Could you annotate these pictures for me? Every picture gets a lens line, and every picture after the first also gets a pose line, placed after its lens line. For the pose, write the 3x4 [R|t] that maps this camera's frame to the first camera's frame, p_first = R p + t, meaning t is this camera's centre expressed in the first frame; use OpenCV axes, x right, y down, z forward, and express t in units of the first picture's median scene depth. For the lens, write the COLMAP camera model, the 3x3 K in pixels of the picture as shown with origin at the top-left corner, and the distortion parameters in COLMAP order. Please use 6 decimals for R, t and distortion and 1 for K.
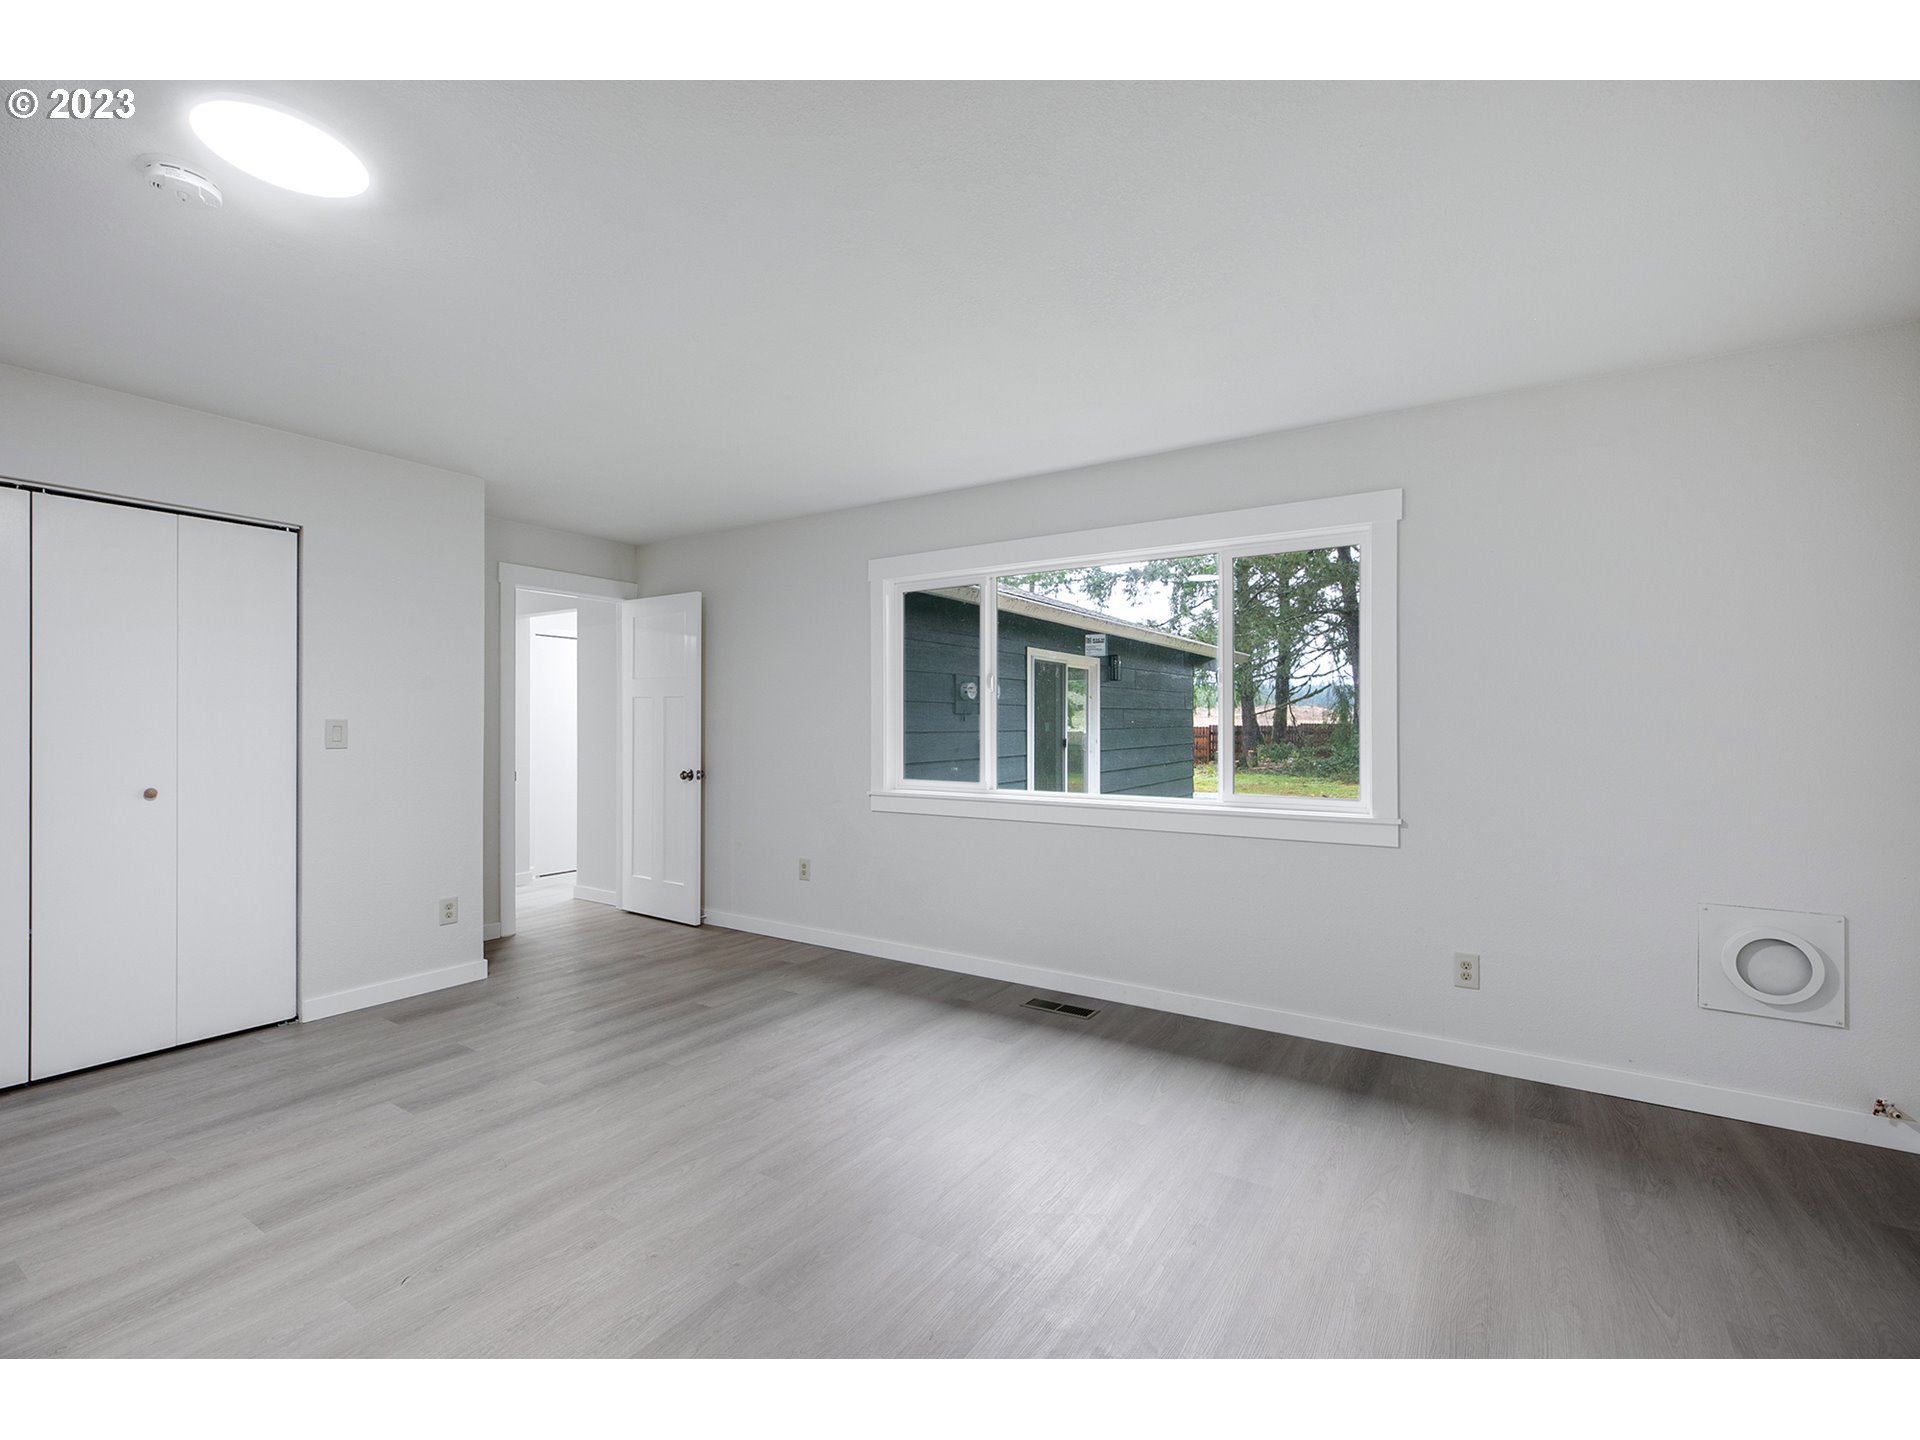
lens RADIAL K [[856.1, 0, 960.0], [0, 856.1, 723.5], [0, 0, 1]] dist [0.000789, -0.000365]
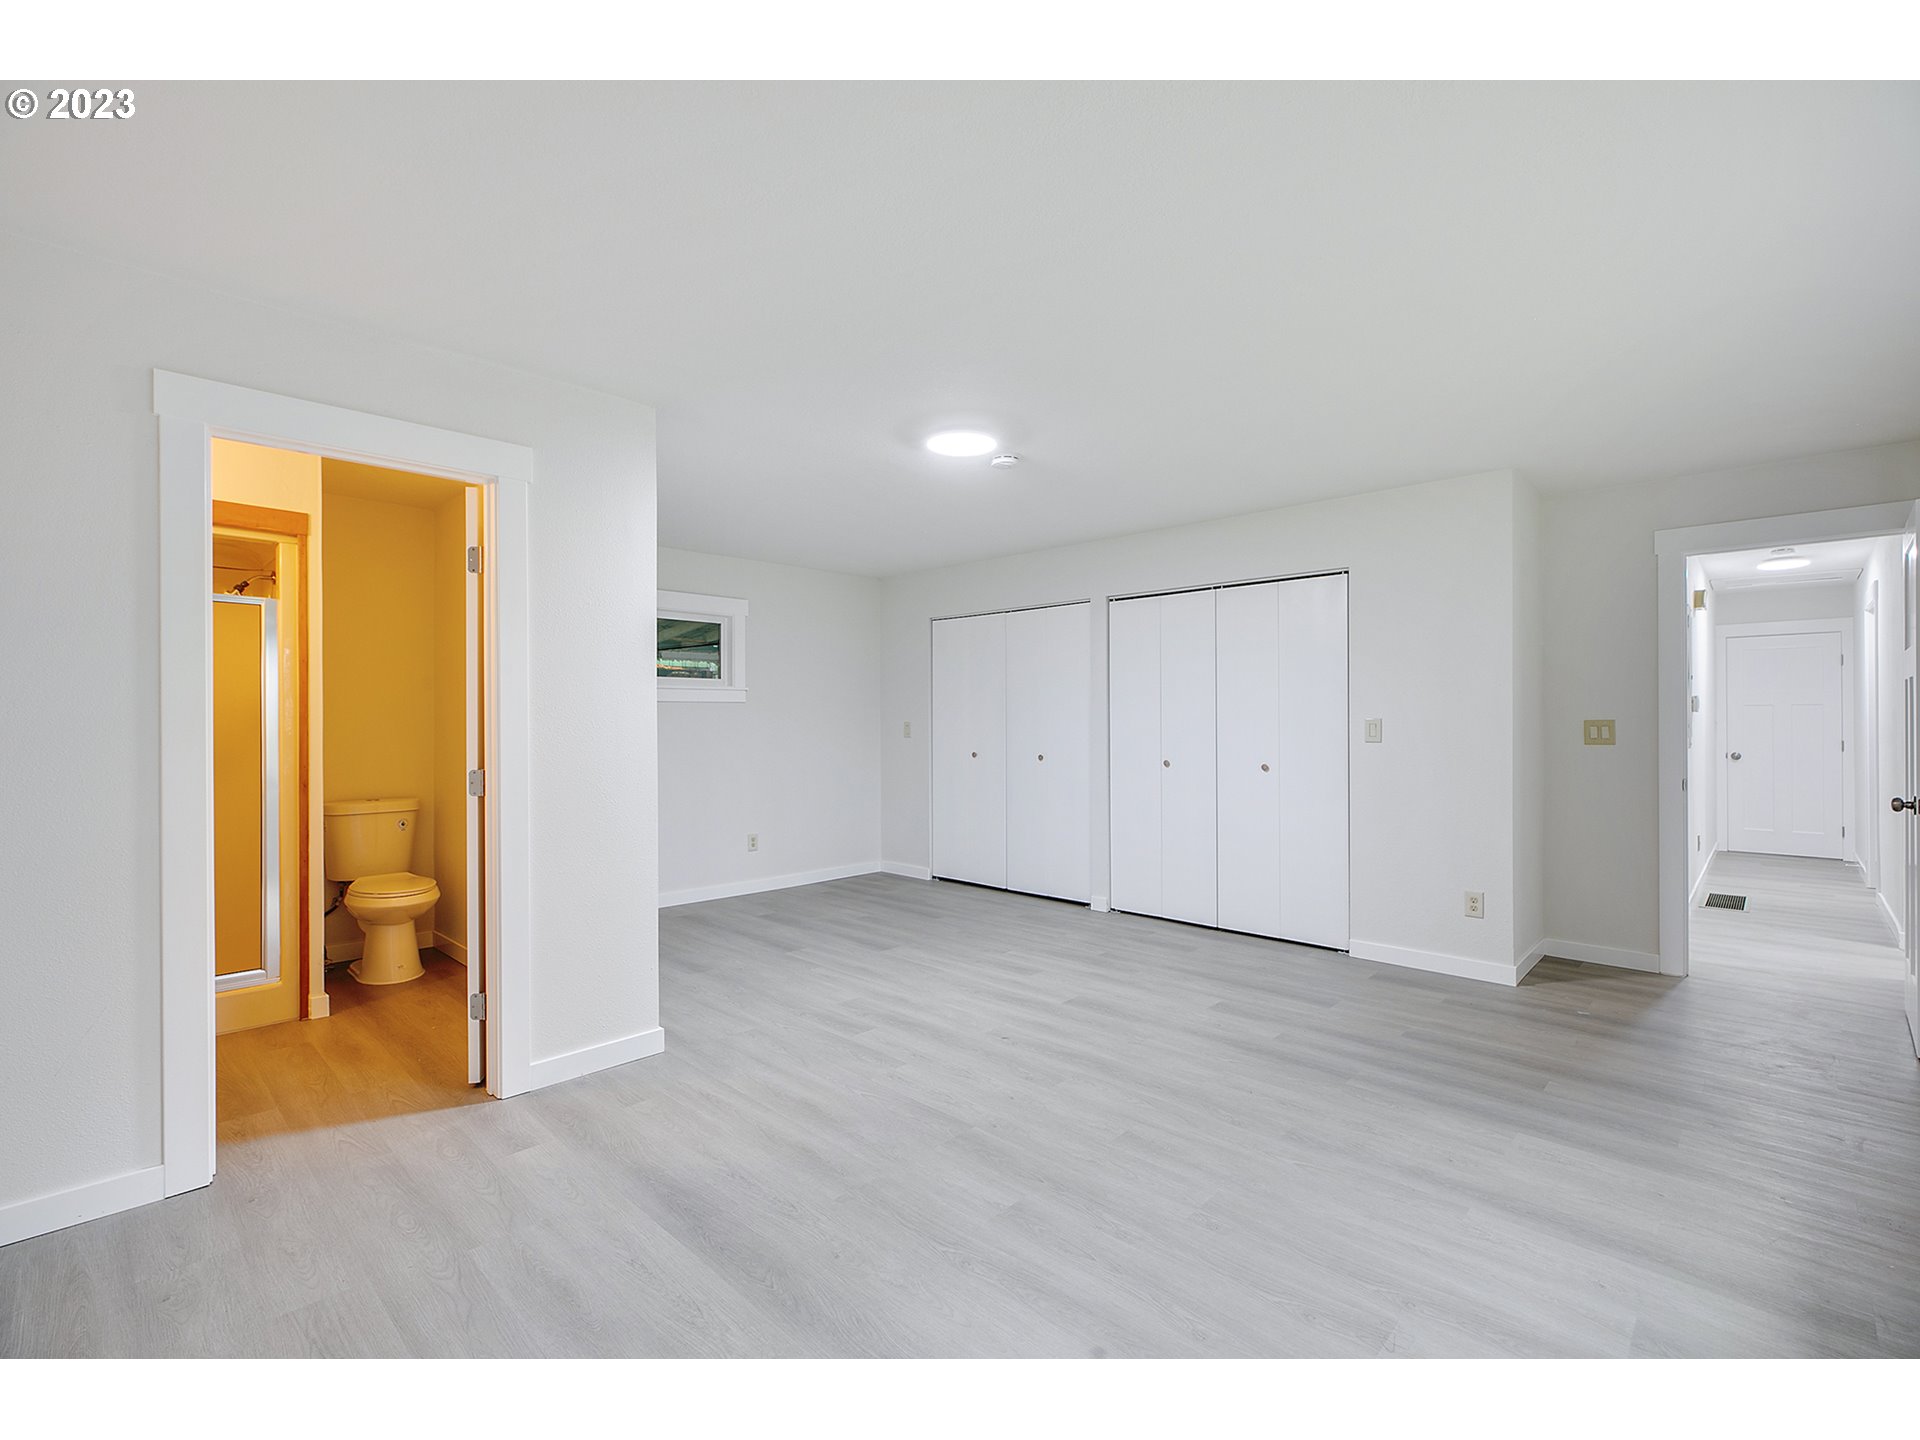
lens RADIAL K [[856.3, 0, 961.5], [0, 856.3, 726.1], [0, 0, 1]] dist [-0.030556, 0.006155]
pose [[-0.190428, 0.001878, -0.981699, 0.632725], [-0.001301, 0.999997, 0.002165, 0.004746], [0.981700, 0.001690, -0.190425, 0.727761]]
